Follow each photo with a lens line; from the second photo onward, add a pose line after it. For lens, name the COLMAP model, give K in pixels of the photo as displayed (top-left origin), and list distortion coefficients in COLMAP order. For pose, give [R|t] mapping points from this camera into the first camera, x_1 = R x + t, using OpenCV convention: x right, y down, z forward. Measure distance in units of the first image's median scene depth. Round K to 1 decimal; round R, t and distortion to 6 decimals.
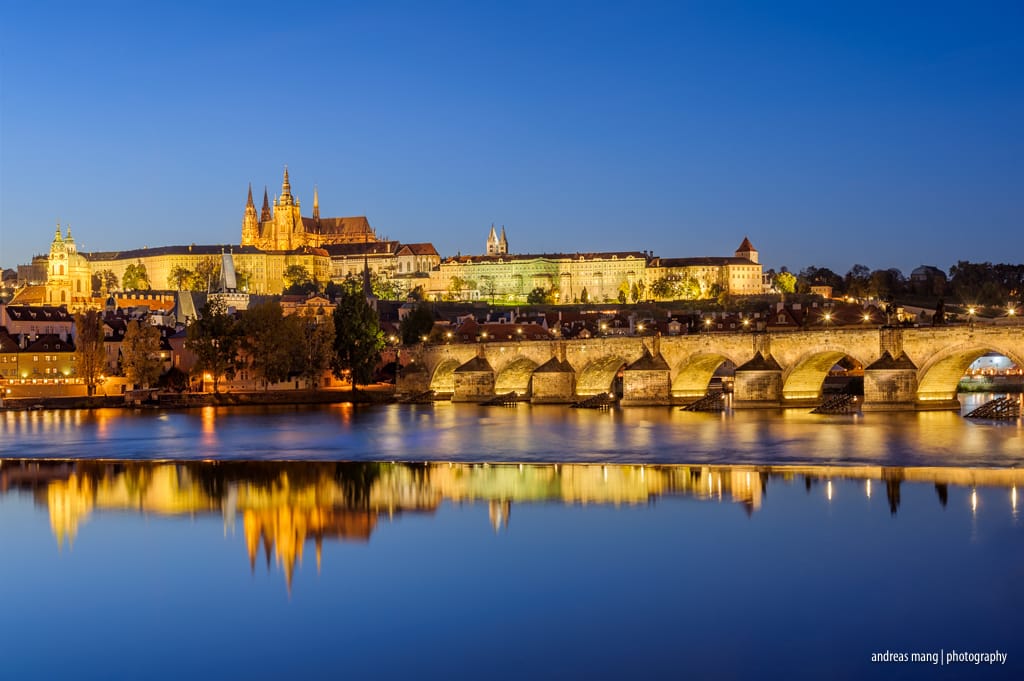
lens RADIAL K [[1508.8, 0, 512.0], [0, 1508.8, 340.5], [0, 0, 1]] dist [0.048308, -0.119296]
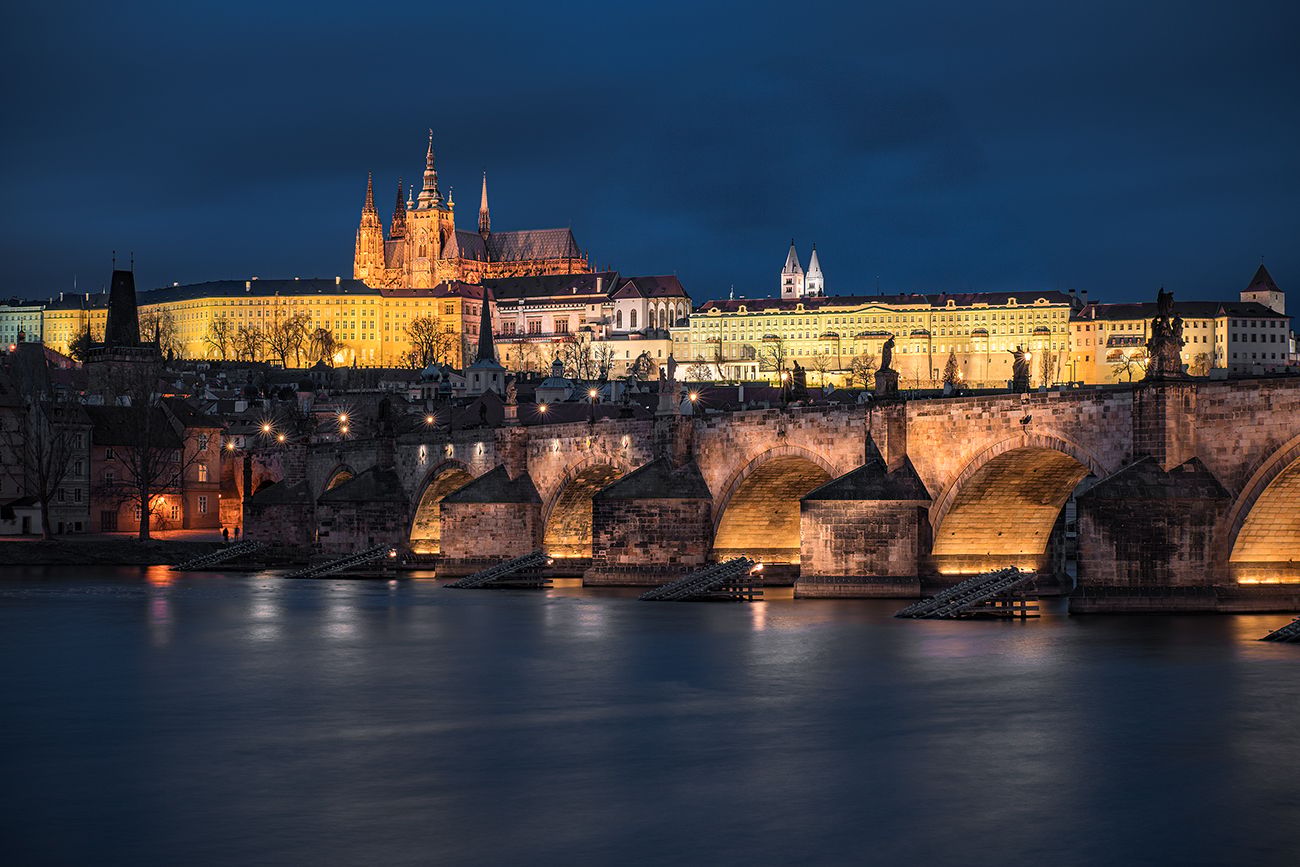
lens RADIAL K [[2516.4, 0, 650.0], [0, 2516.4, 433.5], [0, 0, 1]] dist [-0.056466, -0.285485]
pose [[0.991379, 0.009335, -0.130693, 0.058961], [-0.011043, 0.999863, -0.012357, 0.003594], [0.130560, 0.013693, 0.991346, 0.112044]]
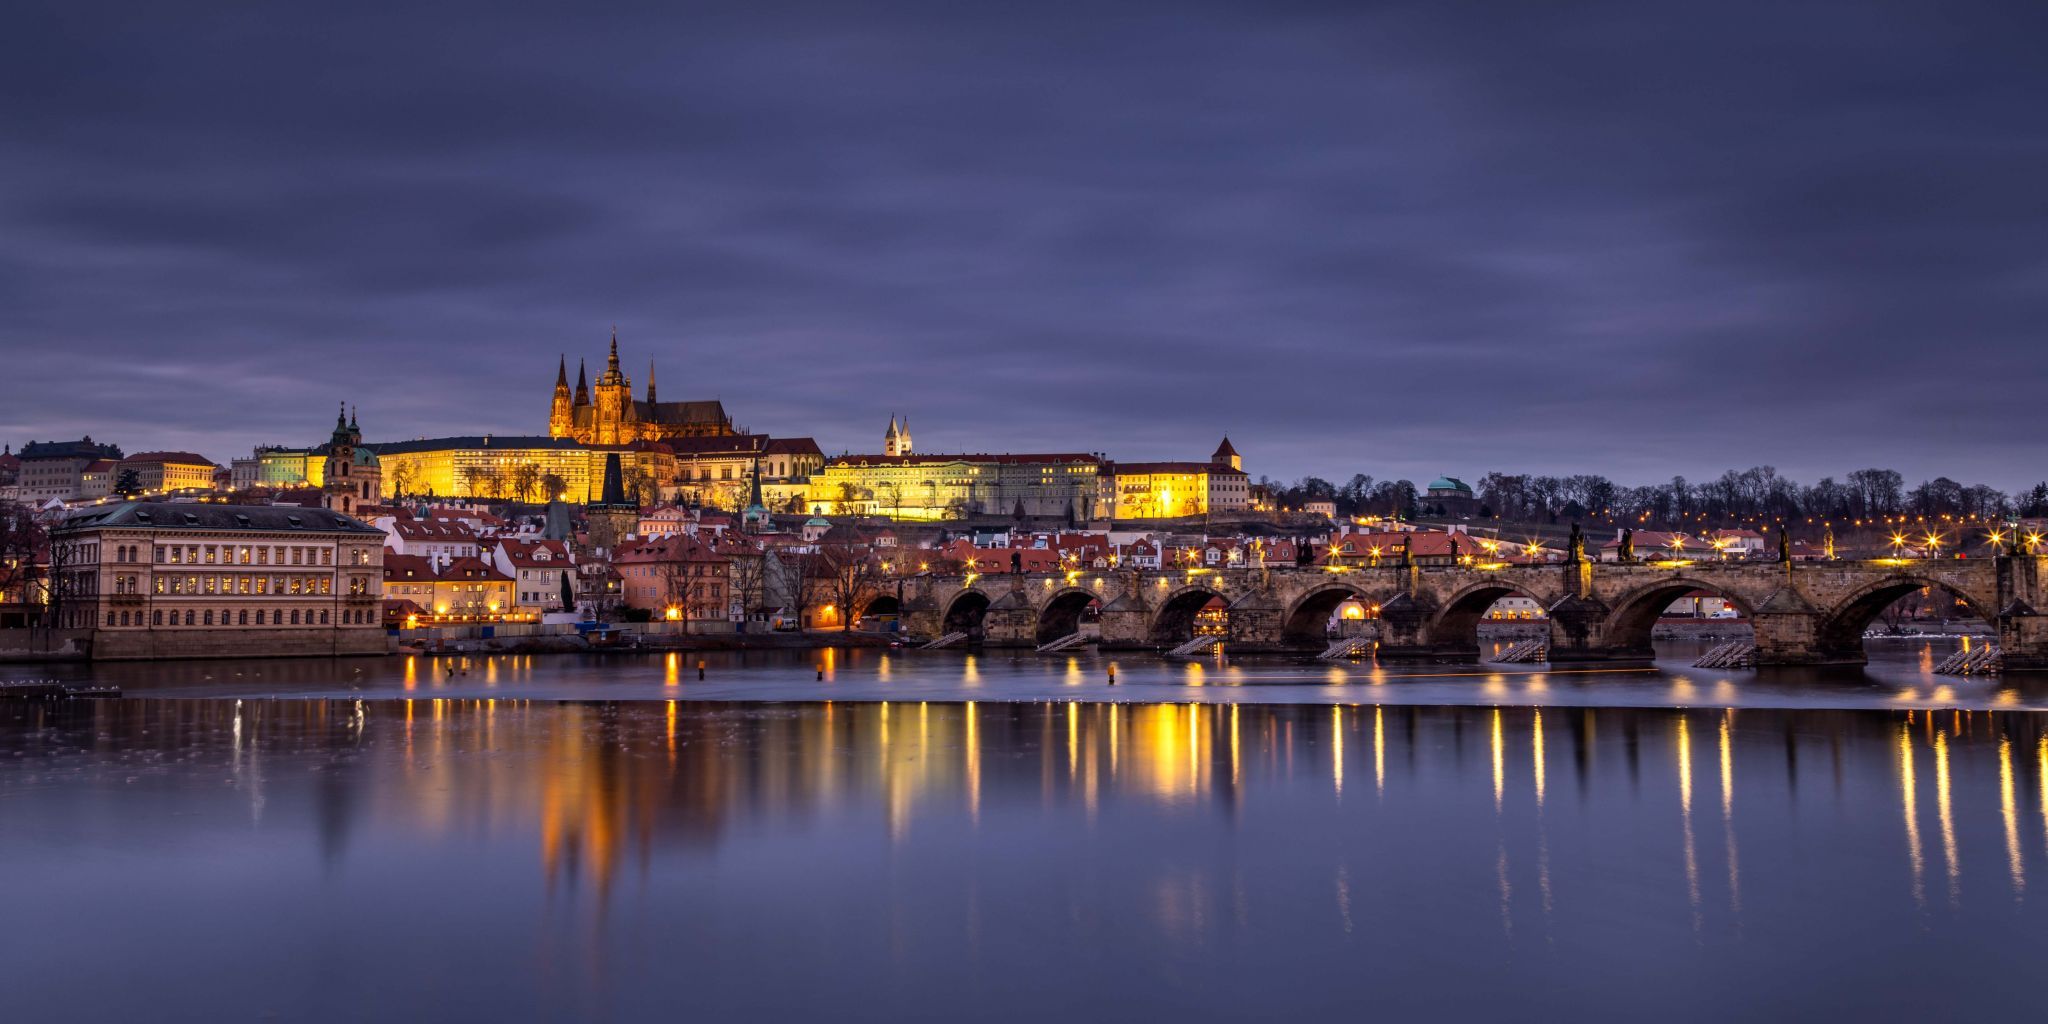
lens RADIAL K [[2048.4, 0, 1033.5], [0, 2048.4, 436.2], [0, 0, 1]] dist [0.028952, 0.010313]
pose [[0.994997, 0.015578, 0.098687, -0.047396], [-0.009228, 0.997877, -0.064471, -0.000403], [-0.099481, 0.063238, 0.993028, -0.032938]]
